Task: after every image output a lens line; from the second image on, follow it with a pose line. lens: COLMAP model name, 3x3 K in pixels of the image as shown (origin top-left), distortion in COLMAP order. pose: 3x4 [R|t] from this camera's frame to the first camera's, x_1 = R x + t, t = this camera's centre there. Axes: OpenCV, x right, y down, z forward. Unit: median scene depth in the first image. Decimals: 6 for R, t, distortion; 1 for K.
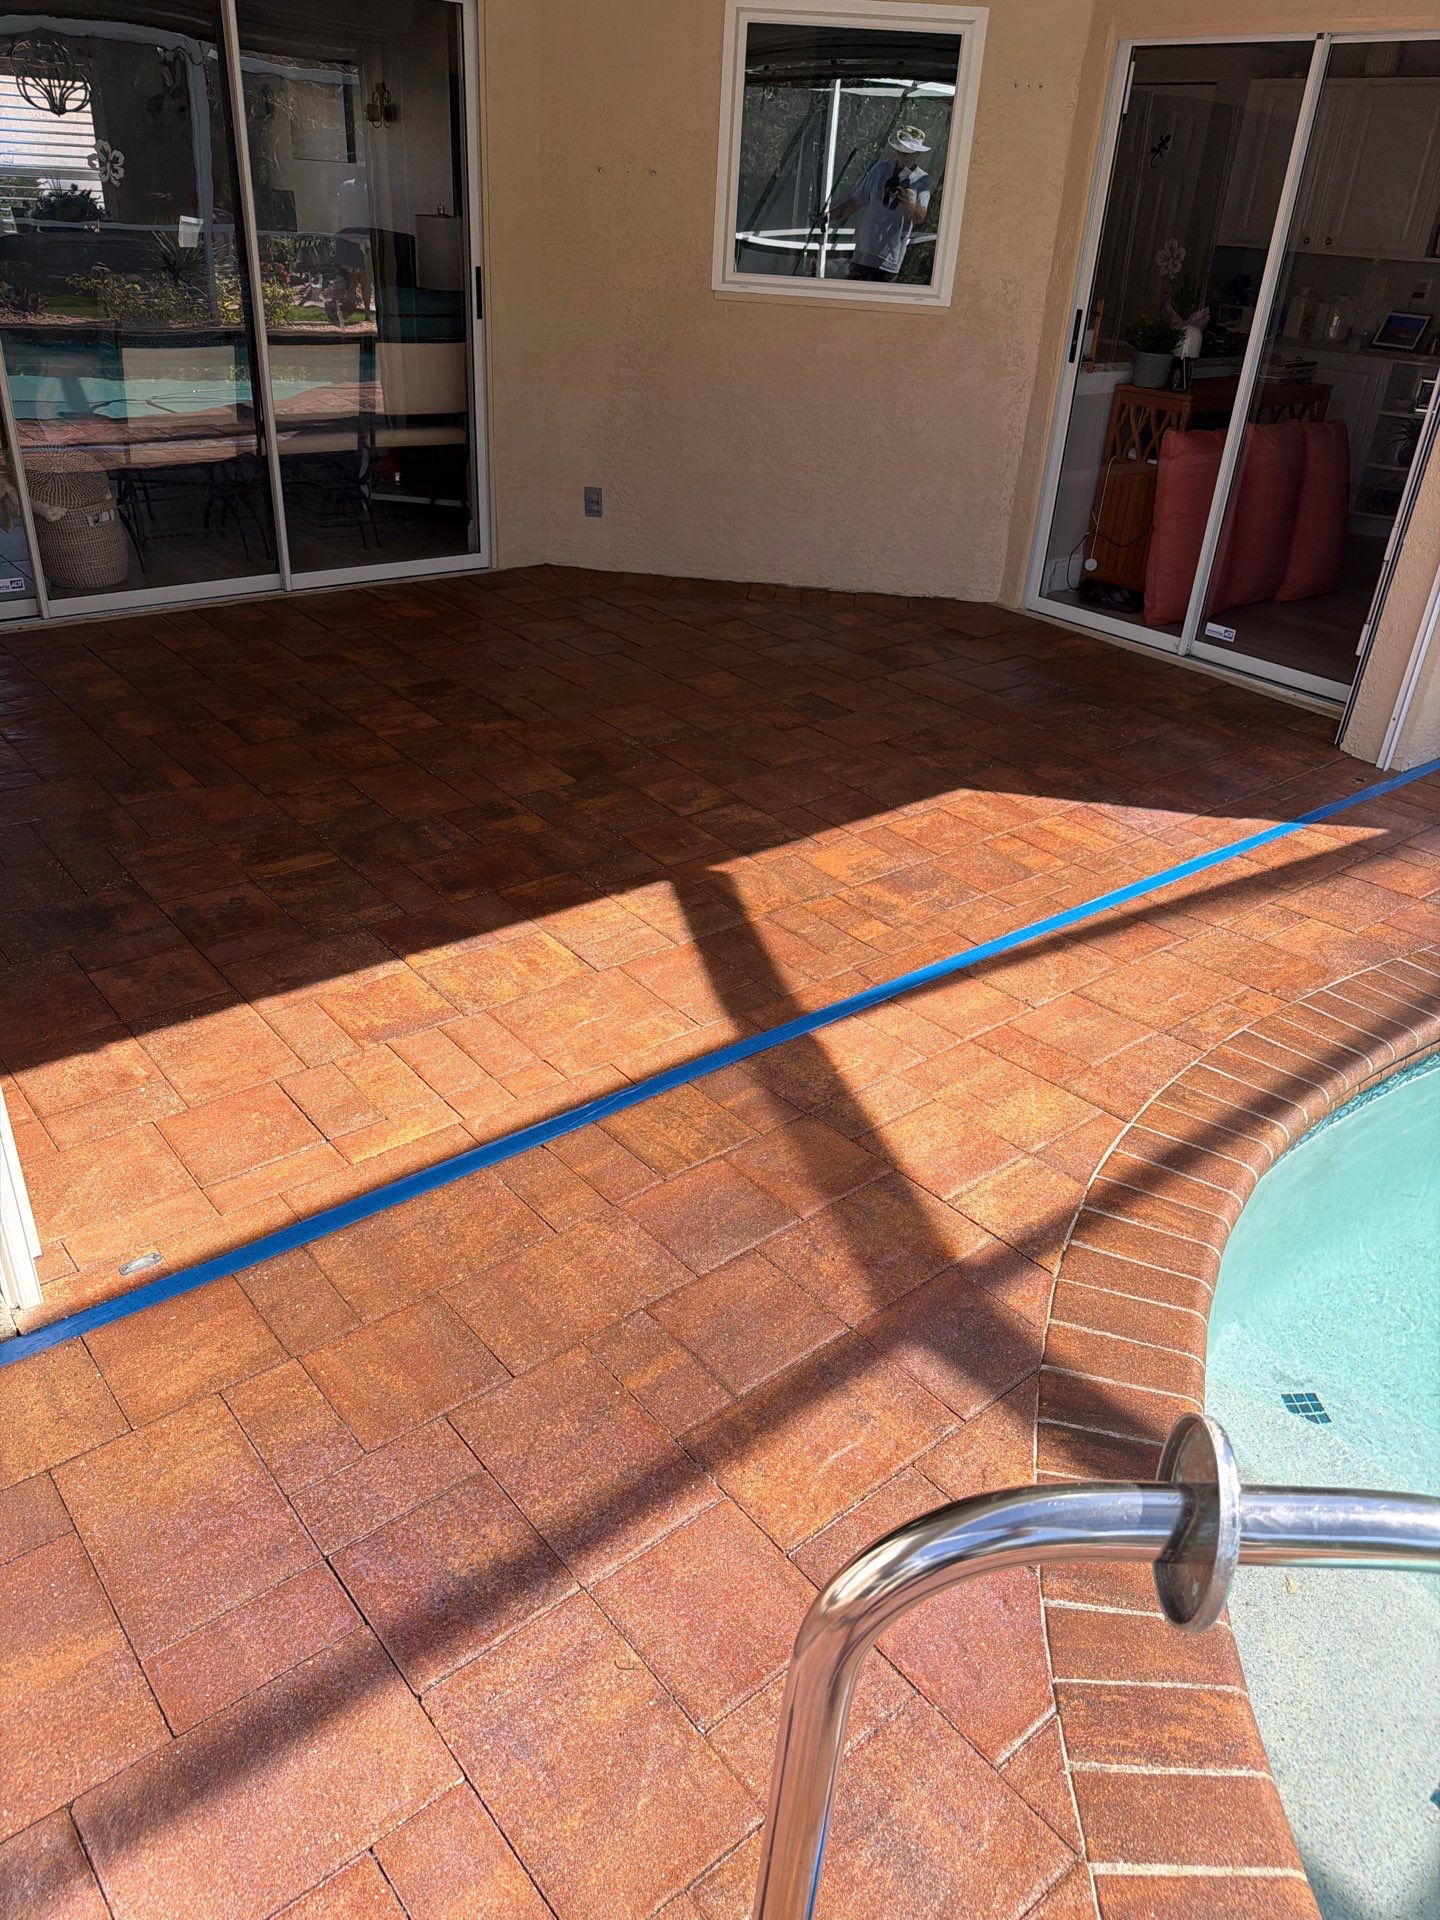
lens RADIAL K [[1338.9, 0, 691.6], [0, 1338.9, 956.7], [0, 0, 1]] dist [0.105855, -0.147109]
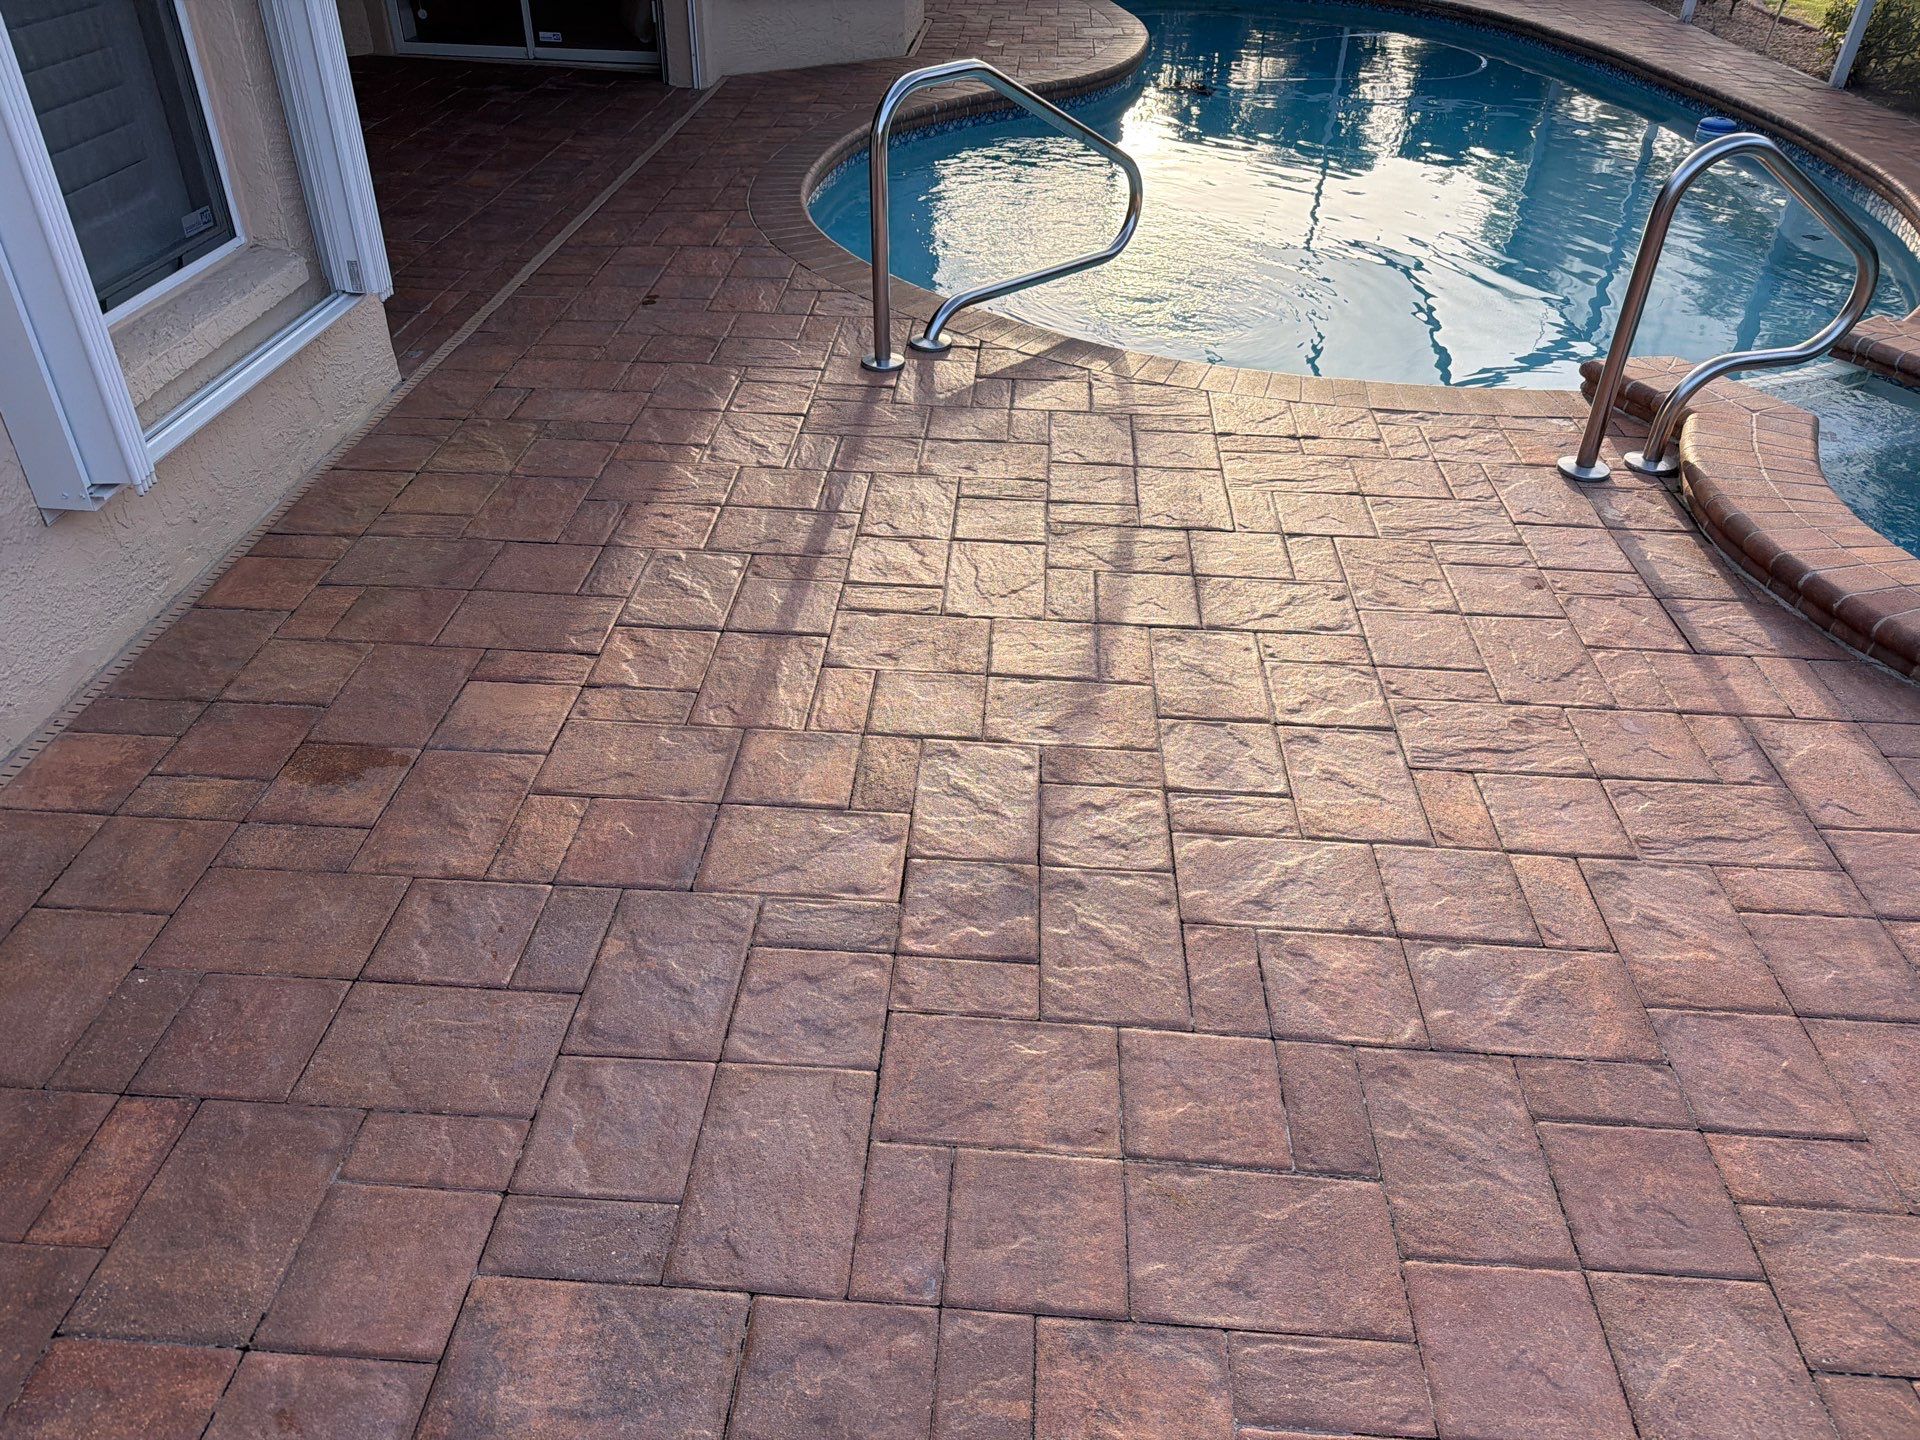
lens RADIAL K [[1338.9, 0, 956.9], [0, 1338.9, 723.5], [0, 0, 1]] dist [0.105855, -0.147109]
pose [[0.670781, -0.459815, 0.581913, -0.710418], [0.376685, 0.887102, 0.266757, 0.263825], [-0.638875, 0.040263, 0.768256, -0.523012]]
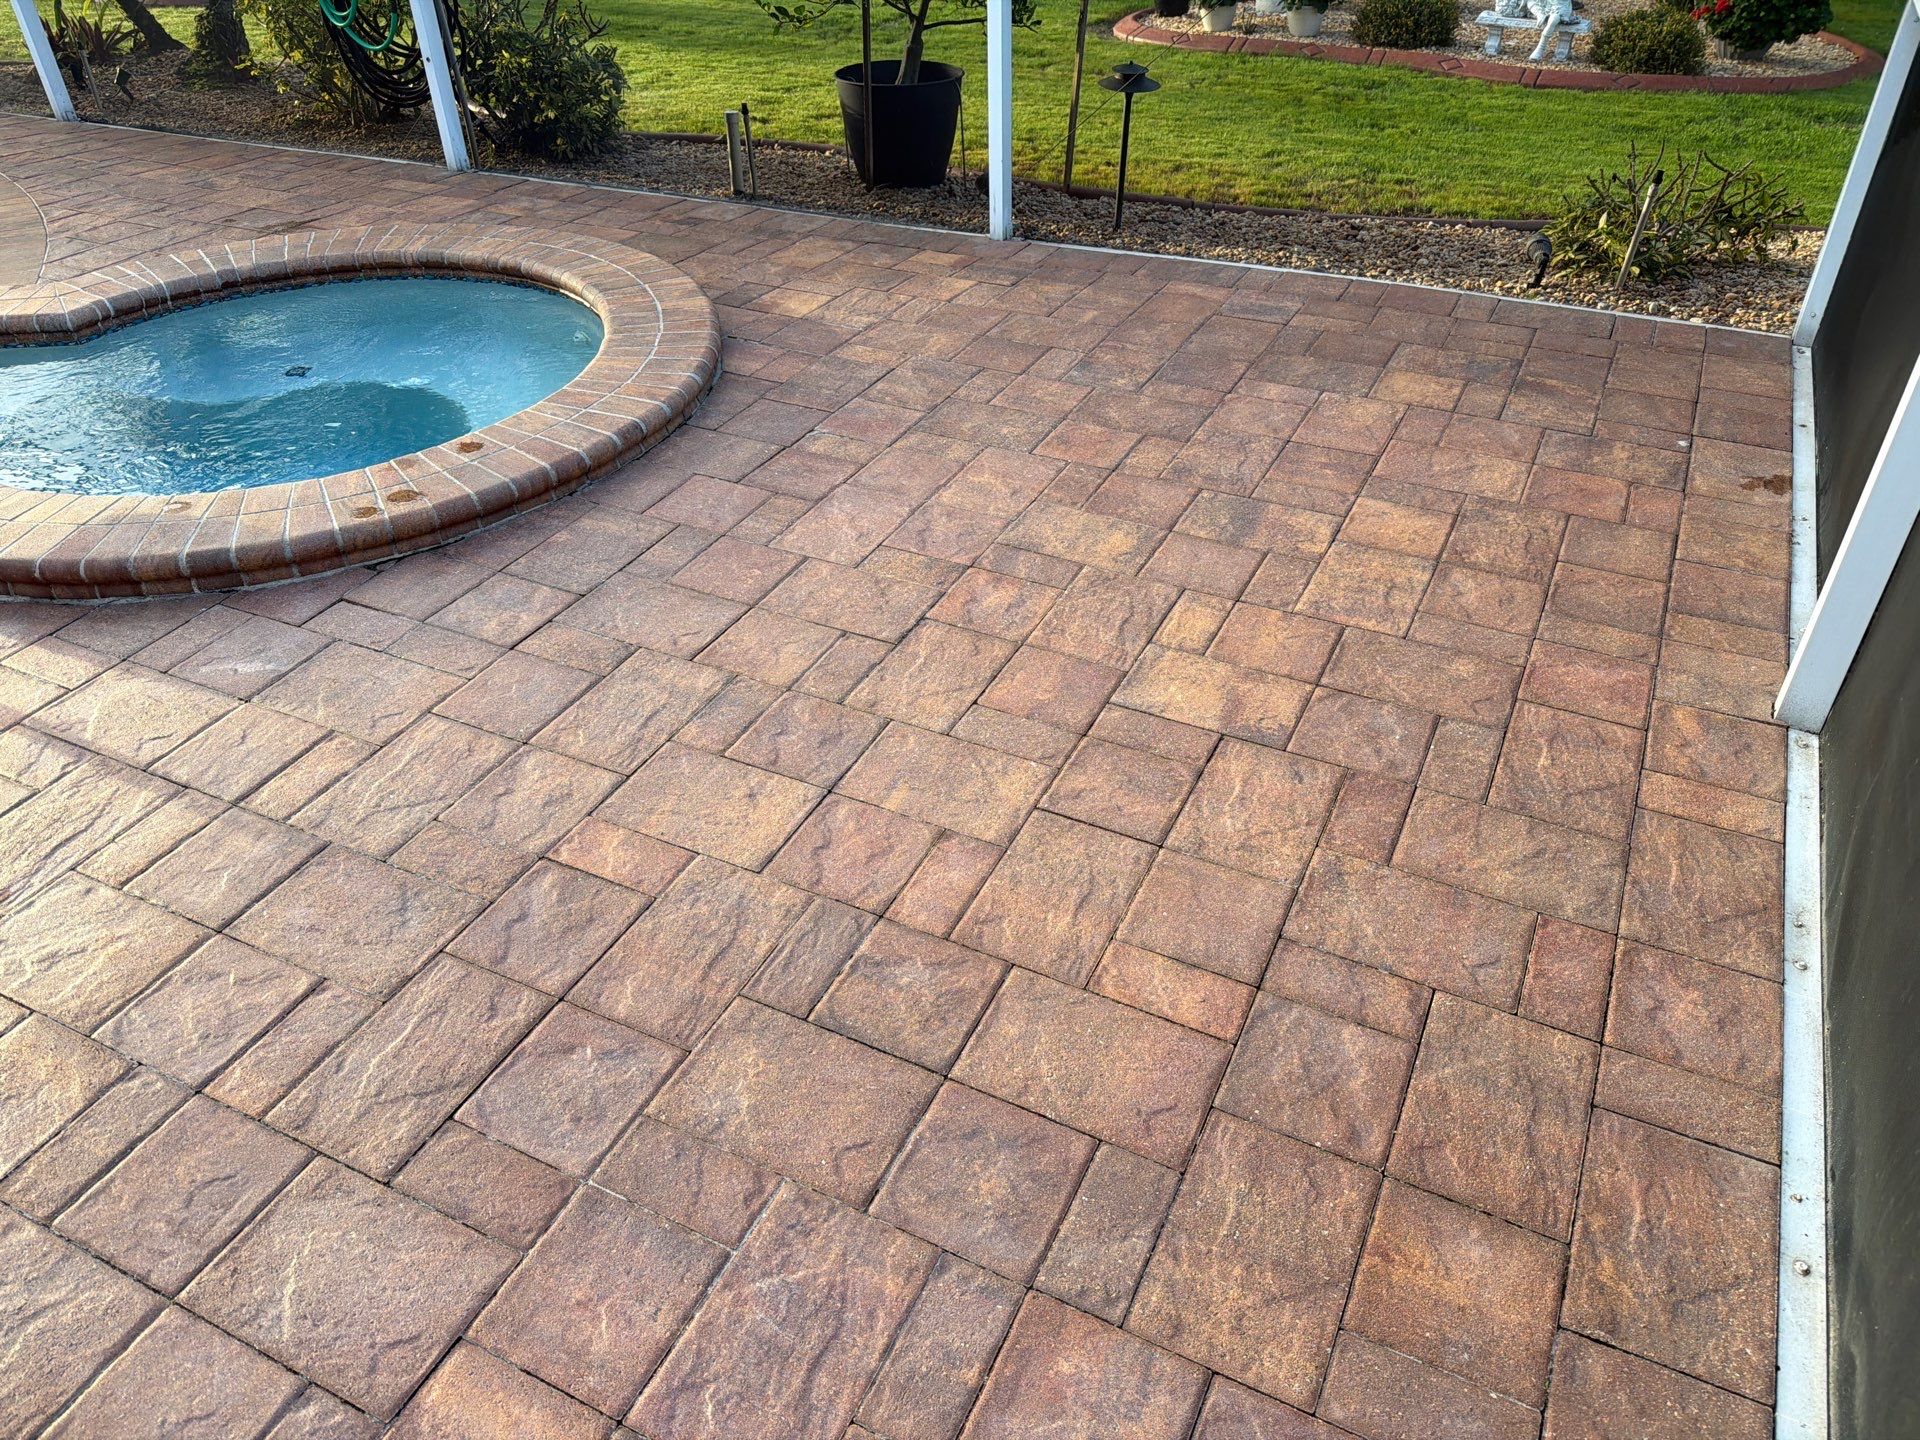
lens RADIAL K [[1368.3, 0, 955.4], [0, 1368.3, 727.9], [0, 0, 1]] dist [0.047524, -0.058207]
pose [[-0.431416, -0.568619, 0.700395, -0.698549], [0.450061, 0.537198, 0.713346, 0.327504], [-0.781873, 0.622969, 0.024157, -0.613692]]
